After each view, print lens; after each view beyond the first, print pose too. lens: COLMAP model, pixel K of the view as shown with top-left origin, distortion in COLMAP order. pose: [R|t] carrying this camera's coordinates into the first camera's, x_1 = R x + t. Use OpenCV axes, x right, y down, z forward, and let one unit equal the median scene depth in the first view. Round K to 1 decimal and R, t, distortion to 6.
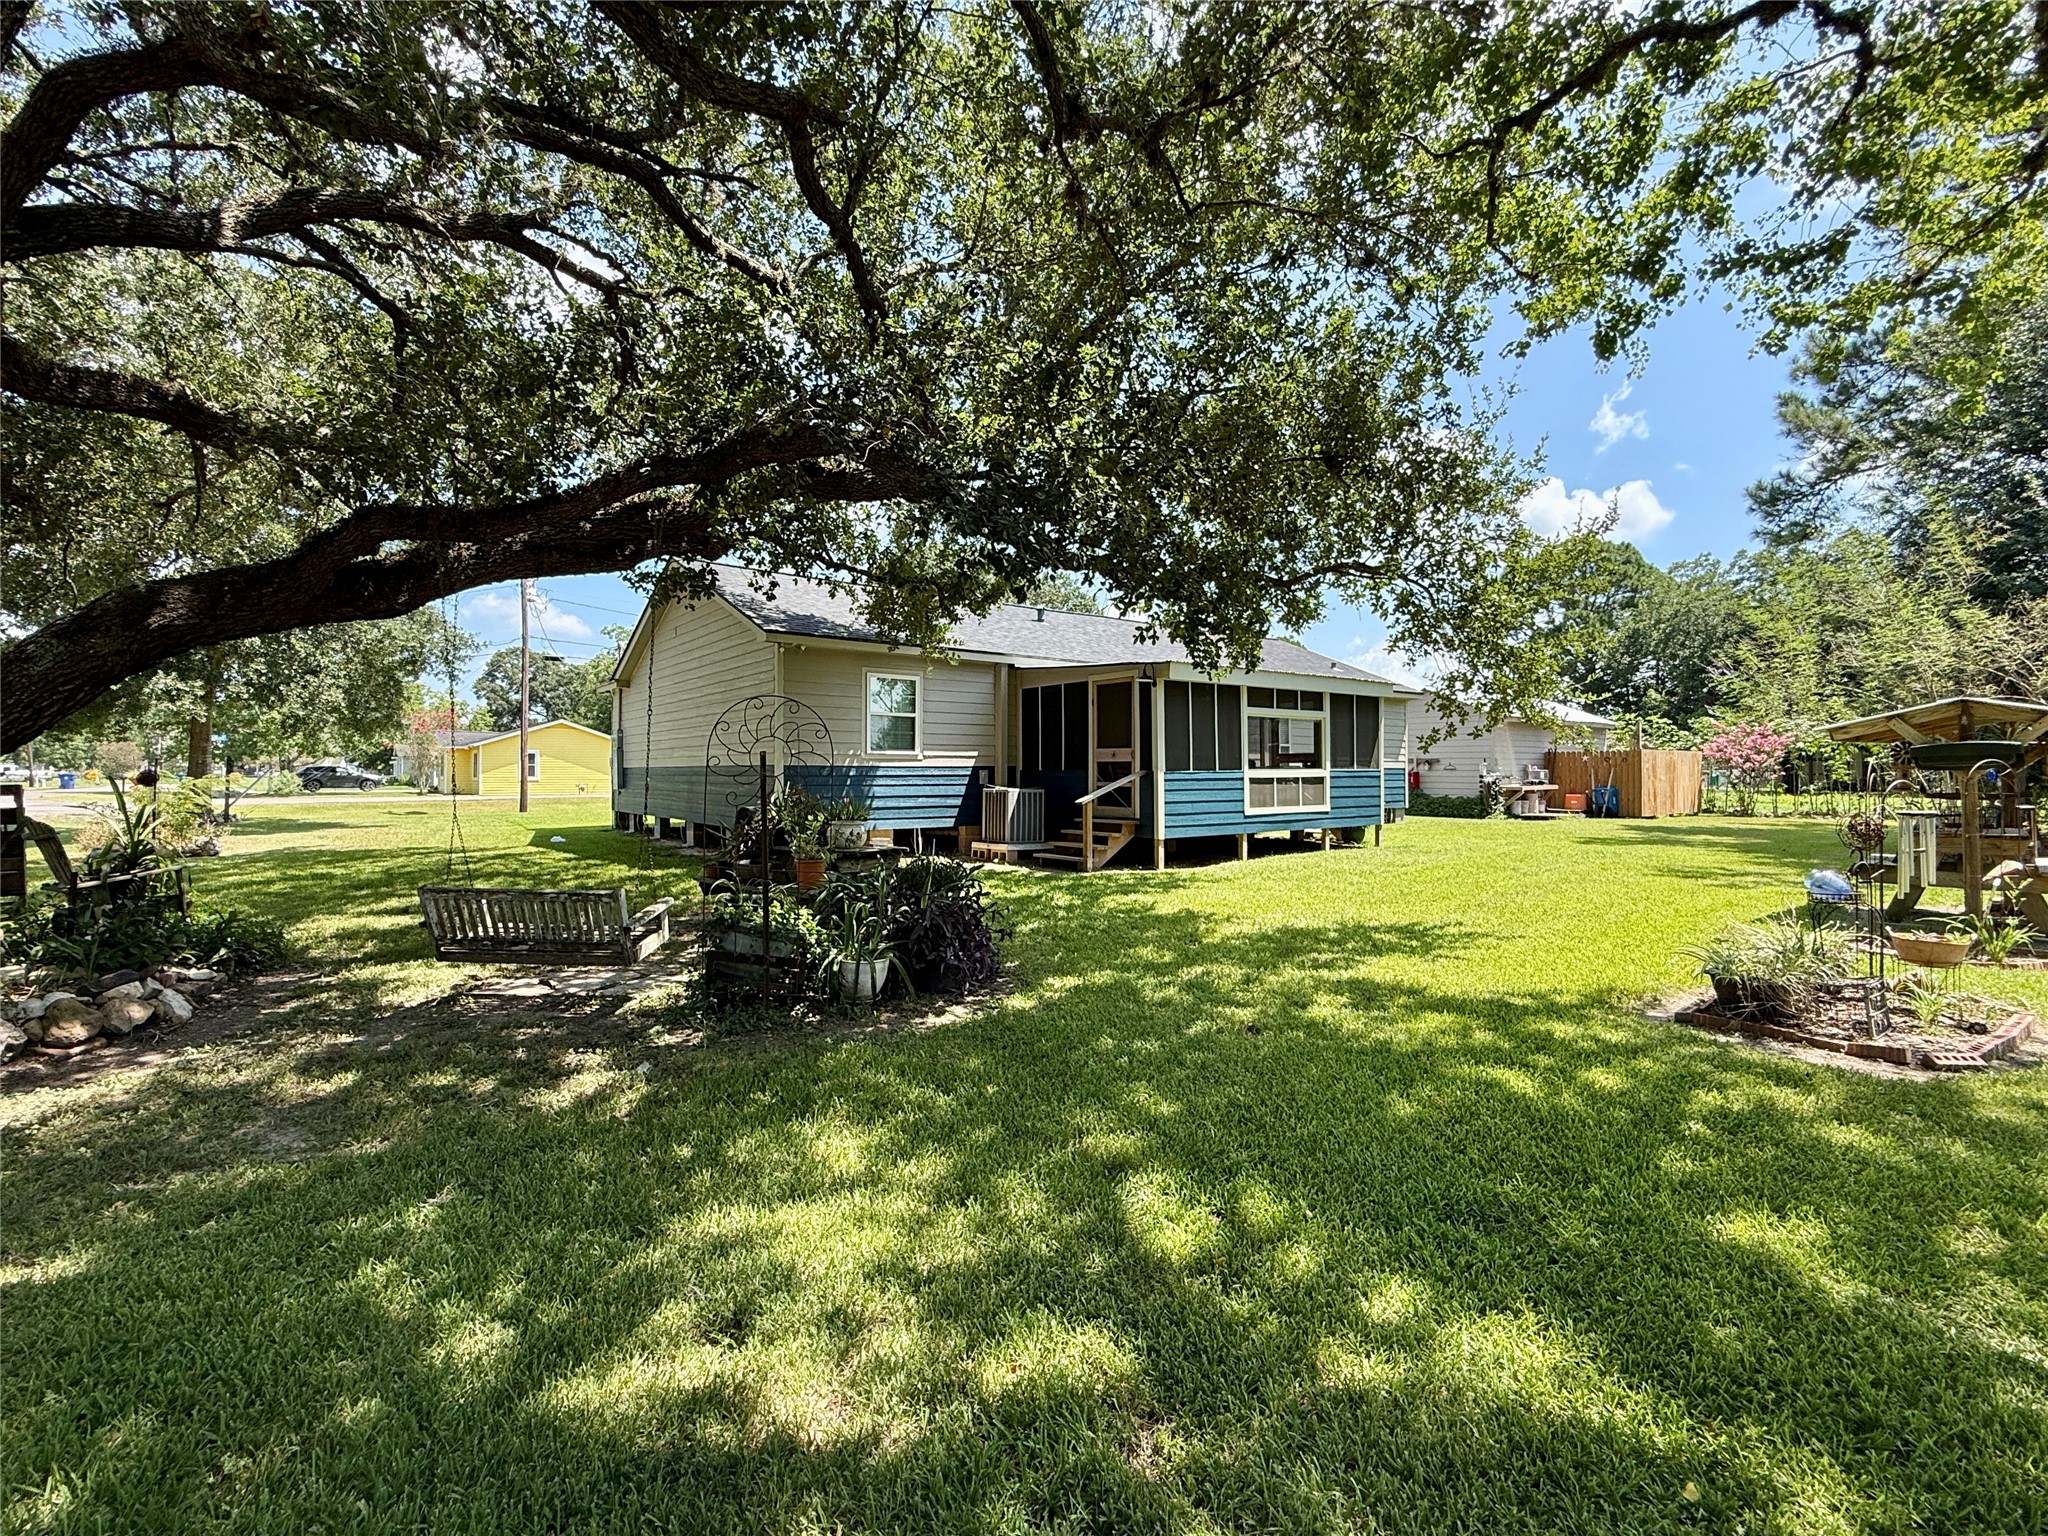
lens RADIAL K [[911.0, 0, 1024.0], [0, 911.0, 768.0], [0, 0, 1]] dist [-0.003580, -0.000290]
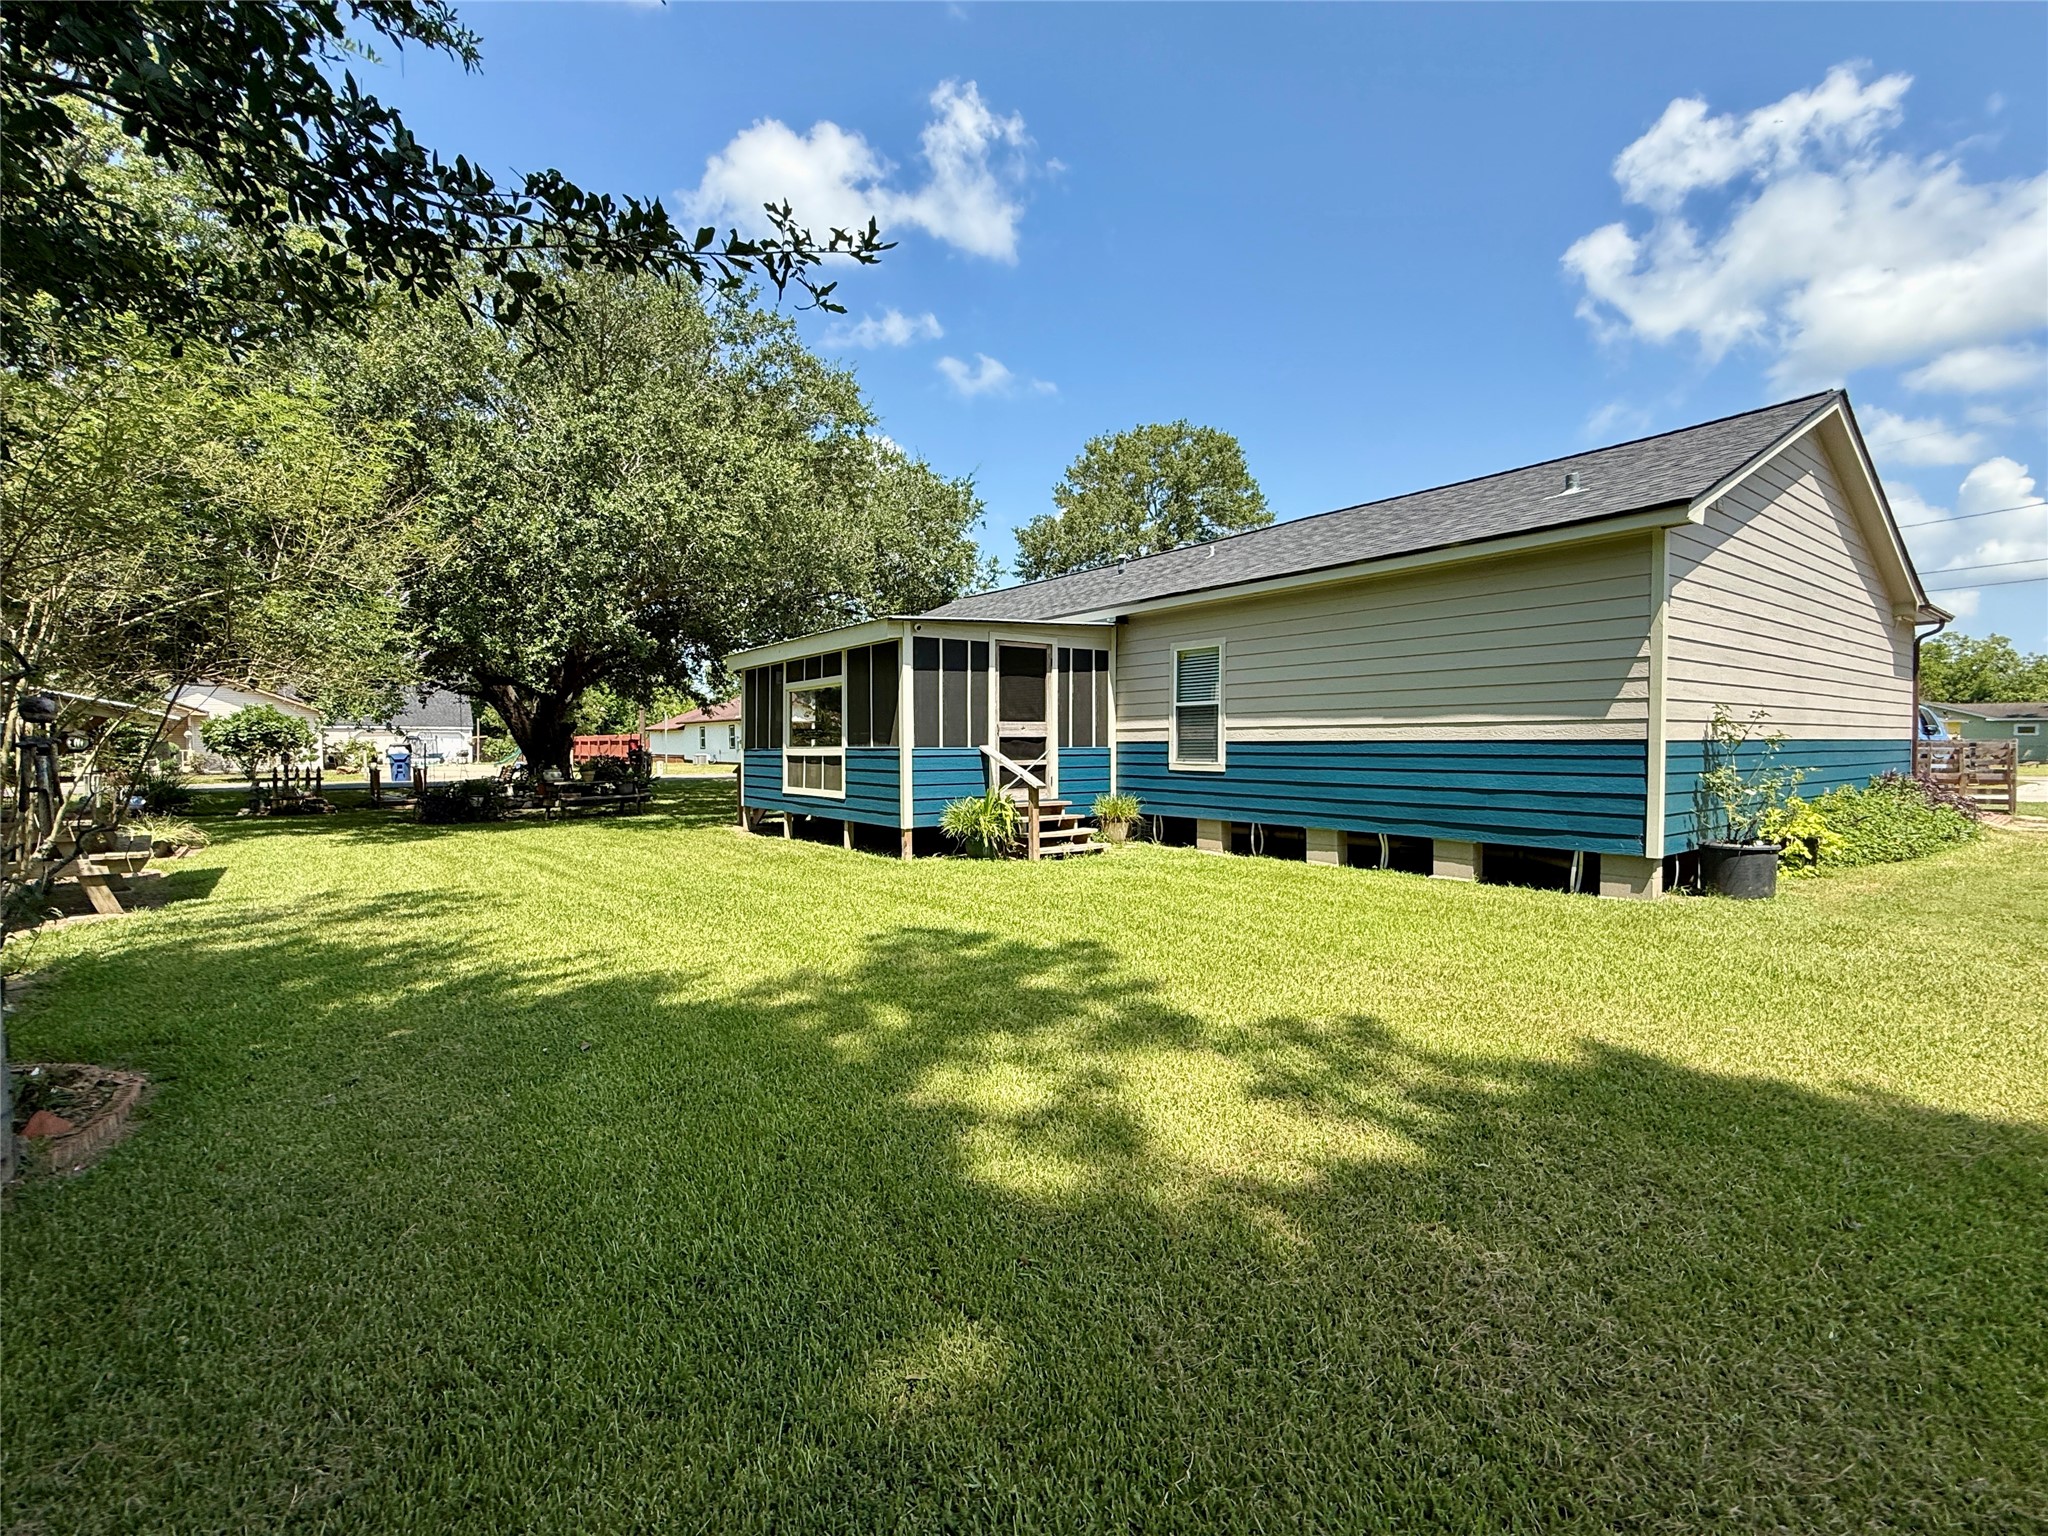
lens RADIAL K [[911.0, 0, 1024.0], [0, 911.0, 768.0], [0, 0, 1]] dist [-0.003580, -0.000290]
pose [[0.007434, 0.025254, -0.999653, 1.152997], [0.005991, 0.999662, 0.025299, 0.000941], [0.999954, -0.006177, 0.007280, 1.176177]]
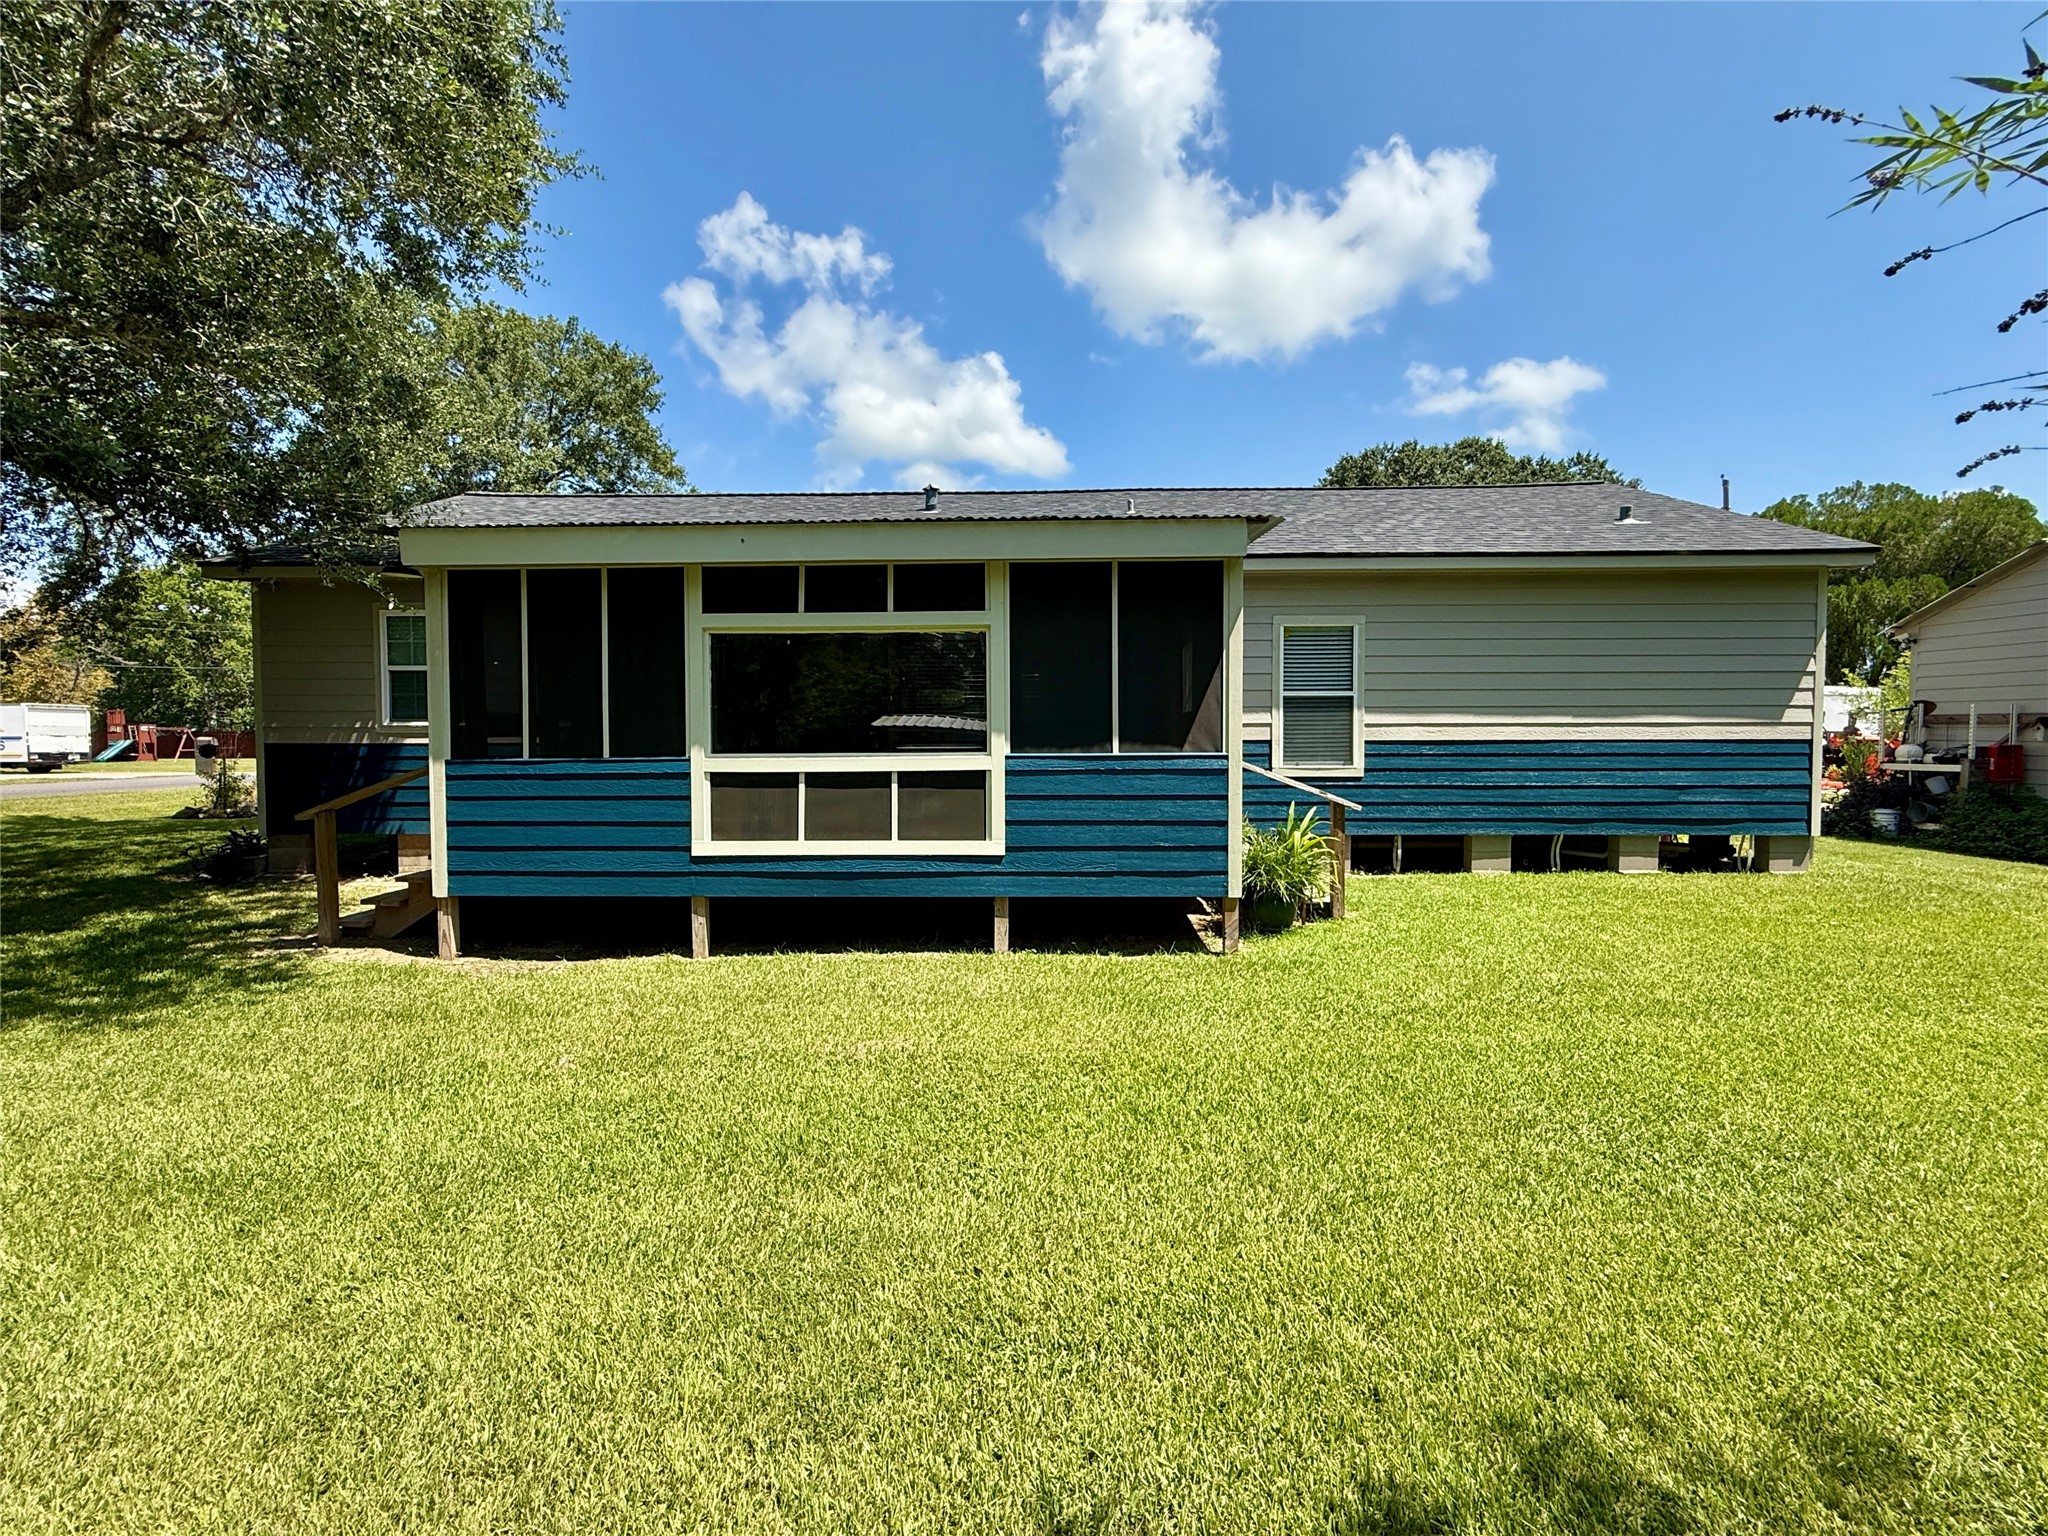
lens RADIAL K [[911.0, 0, 1024.0], [0, 911.0, 768.0], [0, 0, 1]] dist [-0.003580, -0.000290]
pose [[0.782401, 0.018467, -0.622501, 0.607399], [0.006032, 0.999289, 0.037227, -0.006966], [0.622746, -0.032882, 0.781733, 0.705130]]
